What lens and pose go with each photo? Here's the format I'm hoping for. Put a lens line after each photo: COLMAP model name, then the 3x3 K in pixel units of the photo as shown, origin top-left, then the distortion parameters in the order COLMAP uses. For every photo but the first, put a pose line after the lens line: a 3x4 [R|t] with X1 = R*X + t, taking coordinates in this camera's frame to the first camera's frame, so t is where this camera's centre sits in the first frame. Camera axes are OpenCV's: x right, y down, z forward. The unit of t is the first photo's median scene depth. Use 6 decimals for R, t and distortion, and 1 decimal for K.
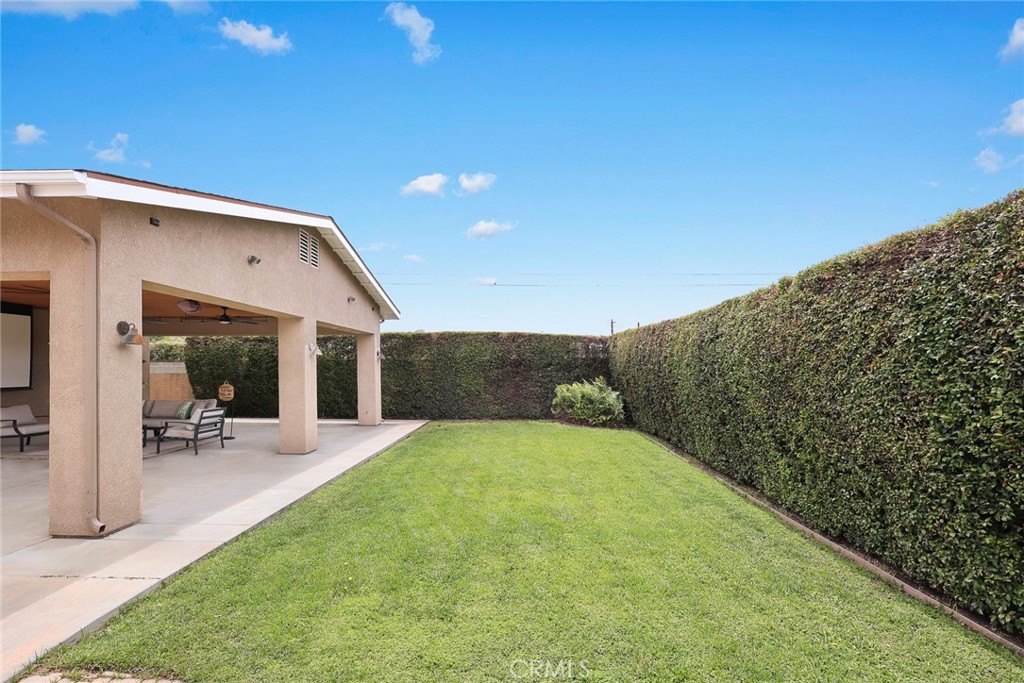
lens RADIAL K [[457.8, 0, 509.4], [0, 457.8, 363.8], [0, 0, 1]] dist [-0.000876, 0.000048]
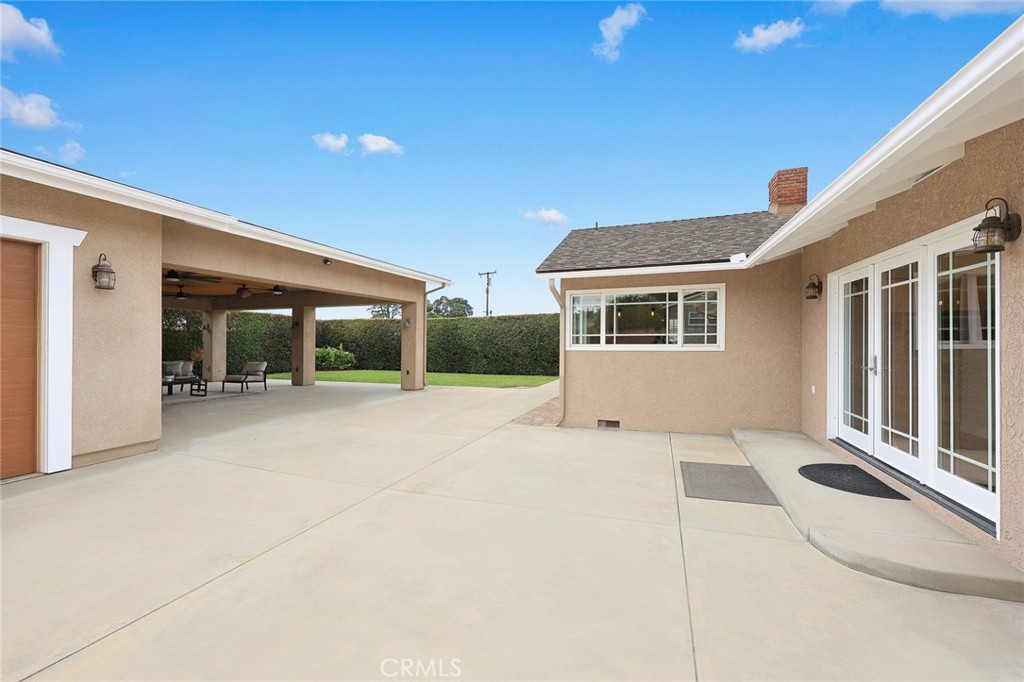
lens RADIAL K [[420.0, 0, 511.2], [0, 420.0, 340.2], [0, 0, 1]] dist [-0.000046, -0.000017]
pose [[0.323500, 0.002574, 0.946225, -1.645497], [-0.004672, 0.999988, -0.001123, 0.022290], [-0.946217, -0.004057, 0.323508, -0.238125]]
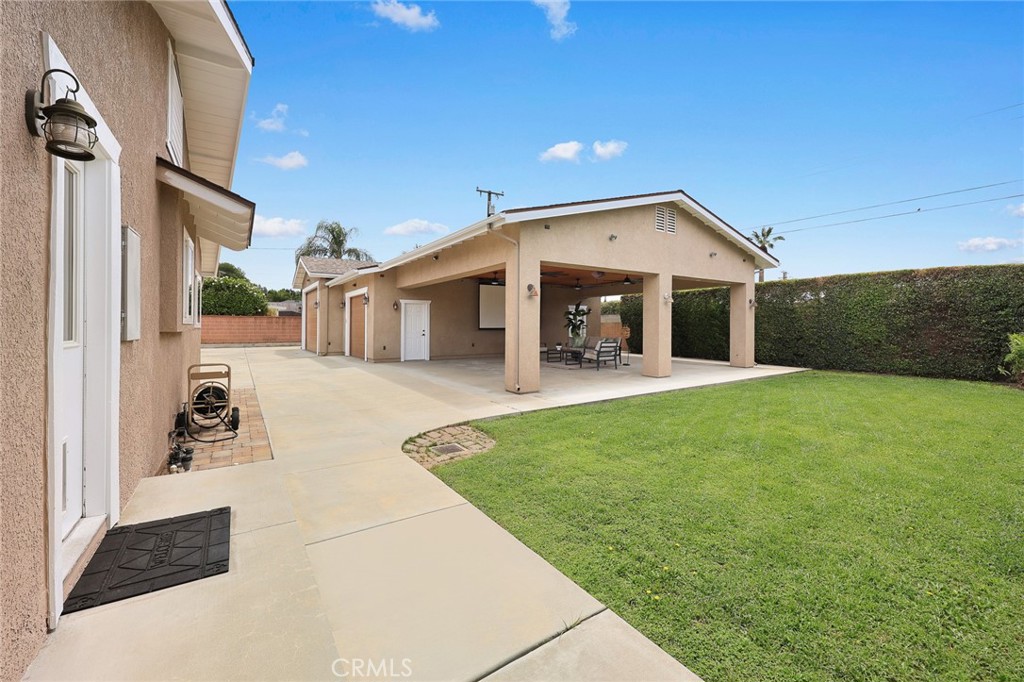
lens RADIAL K [[420.0, 0, 512.1], [0, 420.0, 331.1], [0, 0, 1]] dist [-0.000046, -0.000017]
pose [[0.561265, 0.013505, -0.827526, 0.289503], [0.003112, 0.999825, 0.018428, 0.036443], [0.827630, -0.012918, 0.561125, -0.019469]]
